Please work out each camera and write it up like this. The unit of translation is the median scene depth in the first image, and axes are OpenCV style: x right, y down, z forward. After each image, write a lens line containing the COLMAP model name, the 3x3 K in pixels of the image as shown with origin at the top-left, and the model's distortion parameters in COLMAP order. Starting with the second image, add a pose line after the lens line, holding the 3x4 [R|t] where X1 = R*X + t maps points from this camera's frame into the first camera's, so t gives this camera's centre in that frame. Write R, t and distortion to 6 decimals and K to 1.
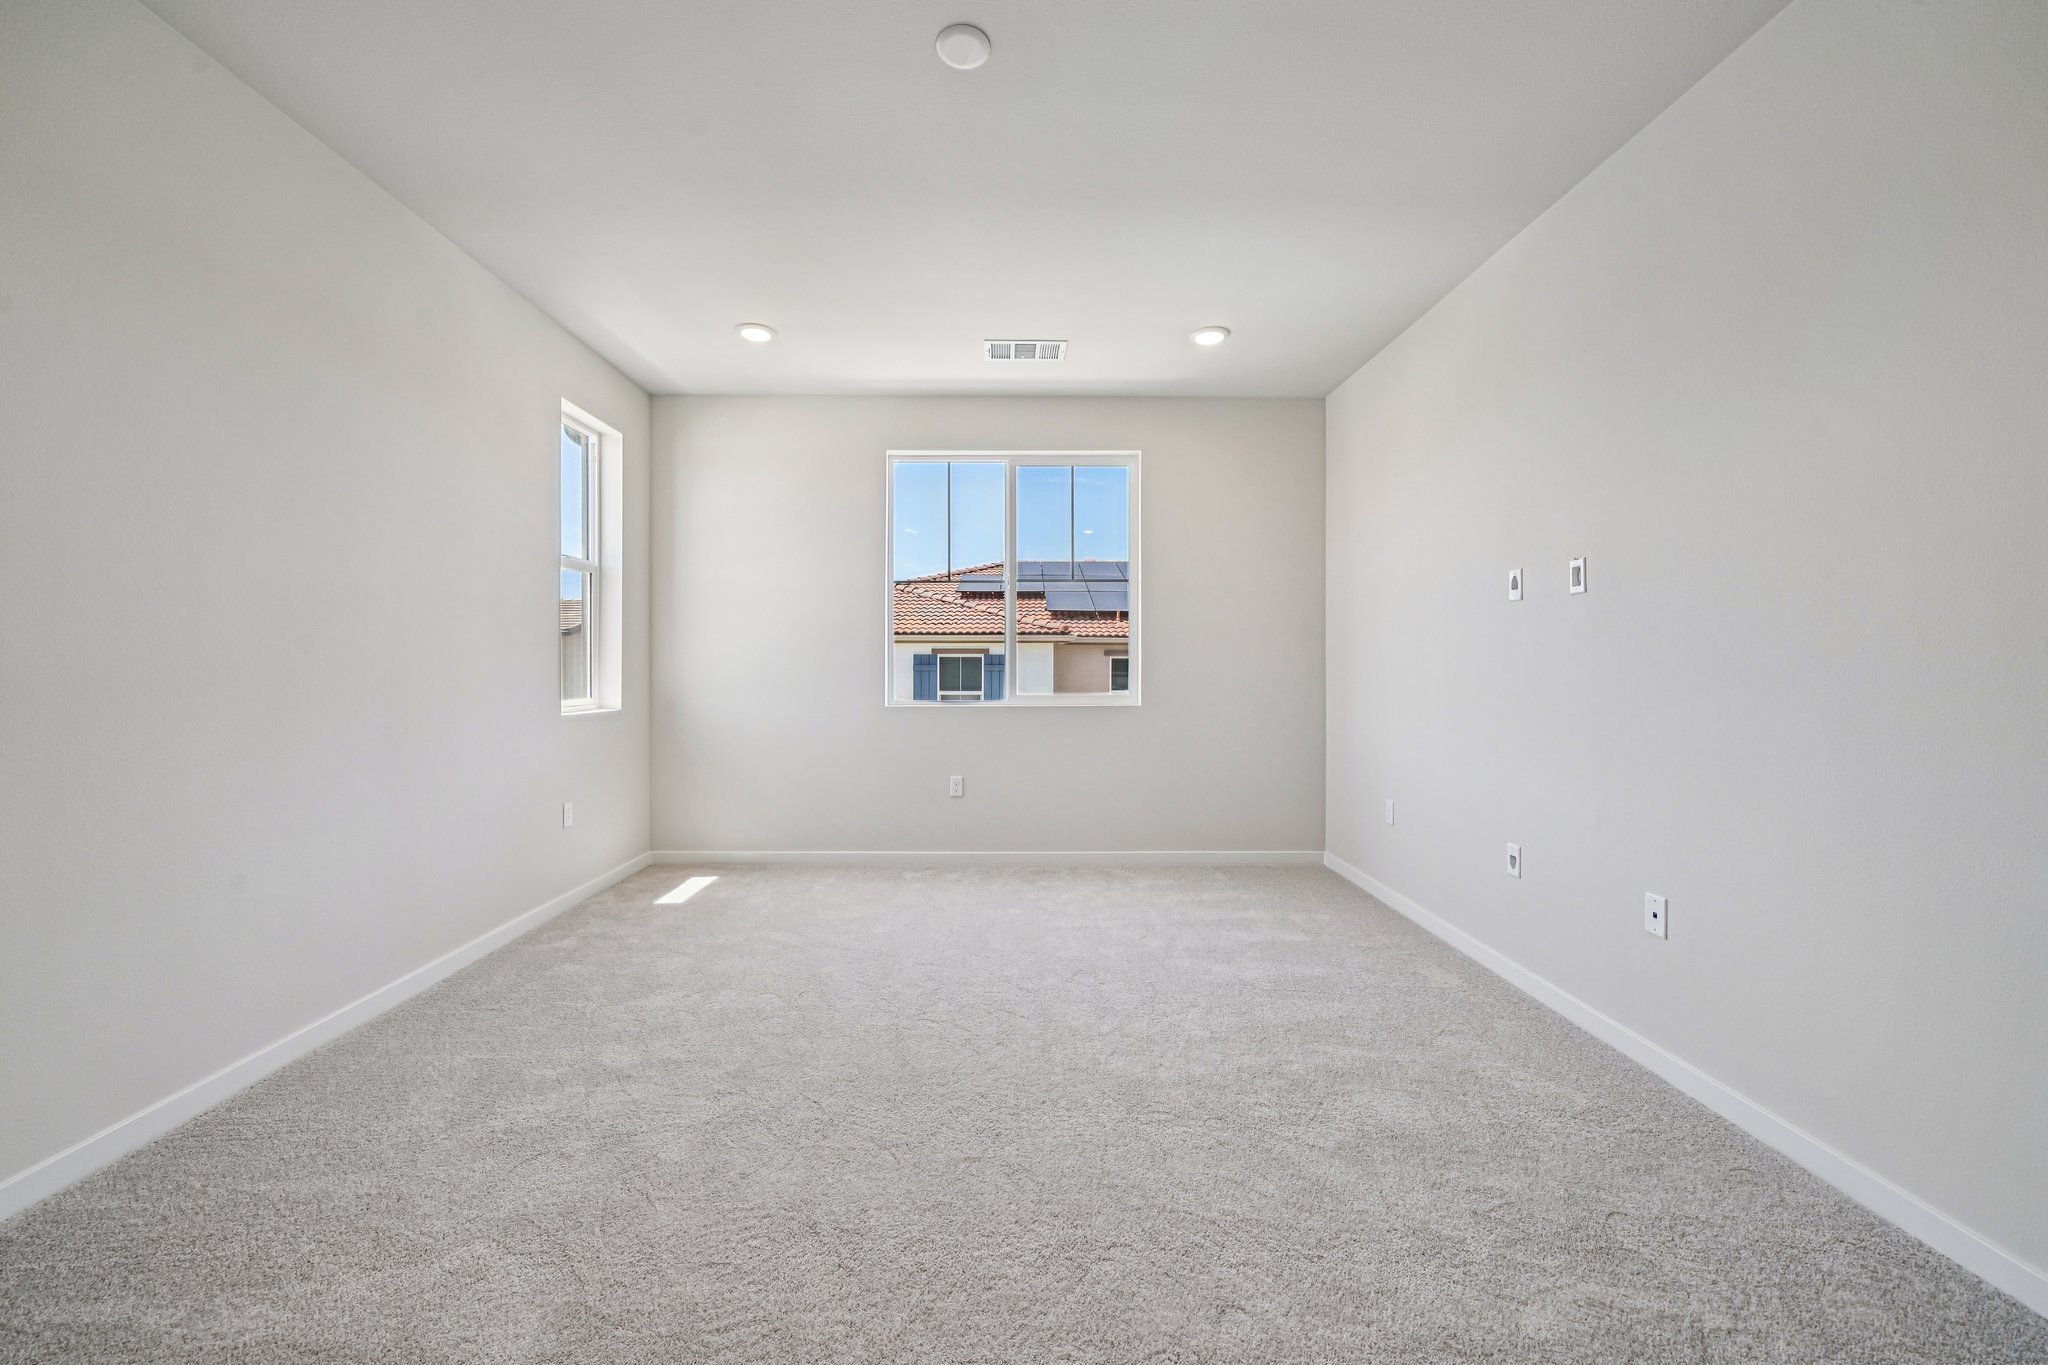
lens RADIAL K [[768.4, 0, 1022.2], [0, 768.4, 666.8], [0, 0, 1]] dist [-0.003057, -0.000127]
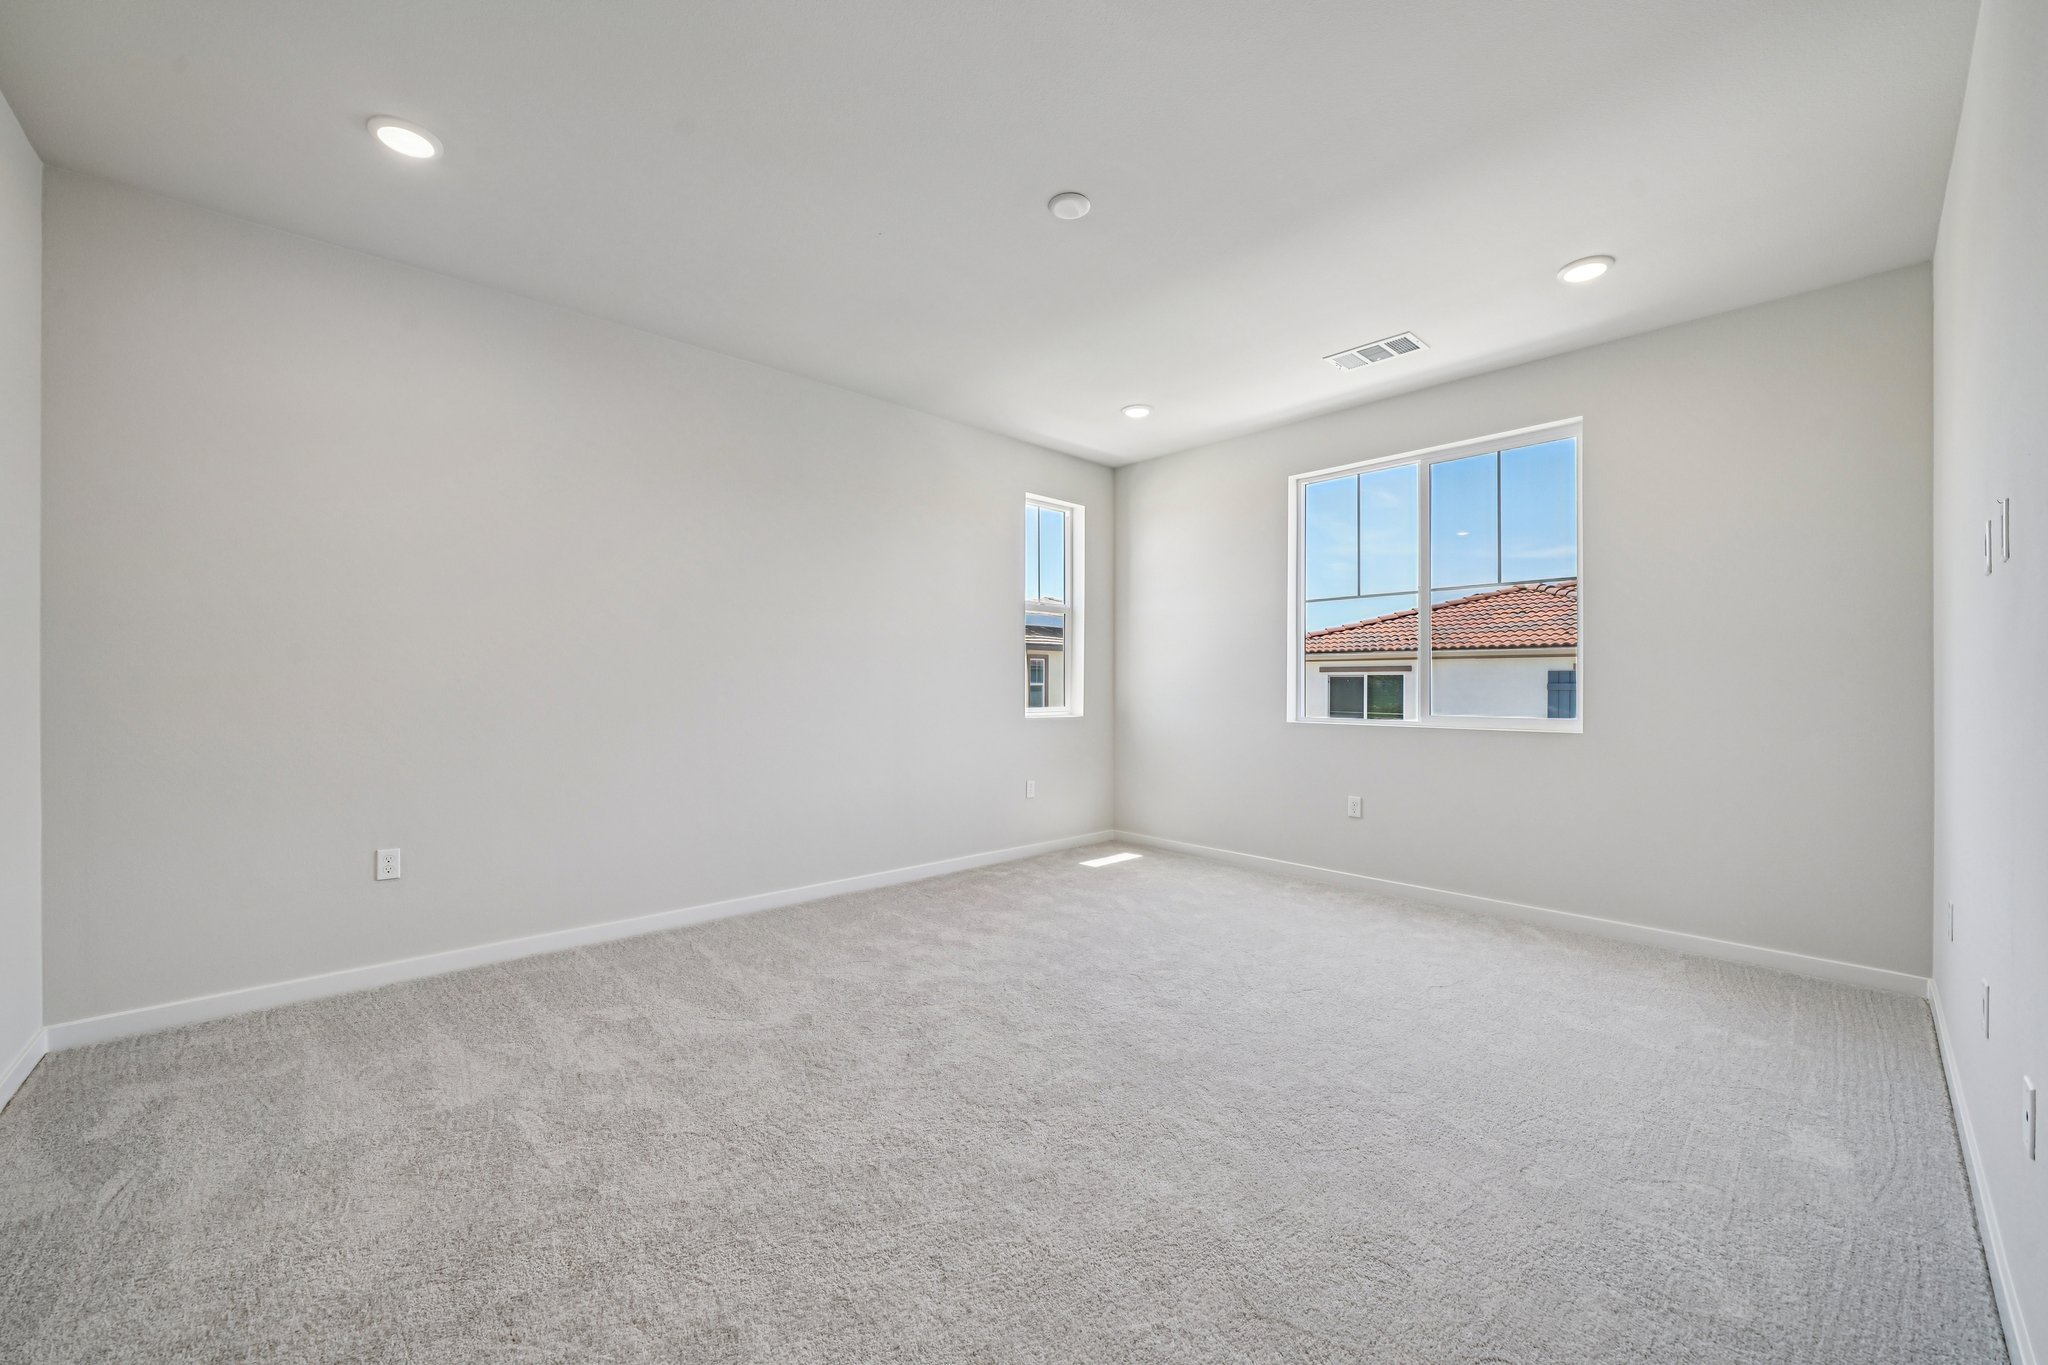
lens RADIAL K [[776.4, 0, 1024.0], [0, 776.4, 682.5], [0, 0, 1]] dist [0.000194, 0.000158]
pose [[0.681118, 0.000889, -0.732173, 0.378782], [-0.003260, 0.999993, -0.001818, 0.000758], [0.732167, 0.003626, 0.681116, 0.021921]]
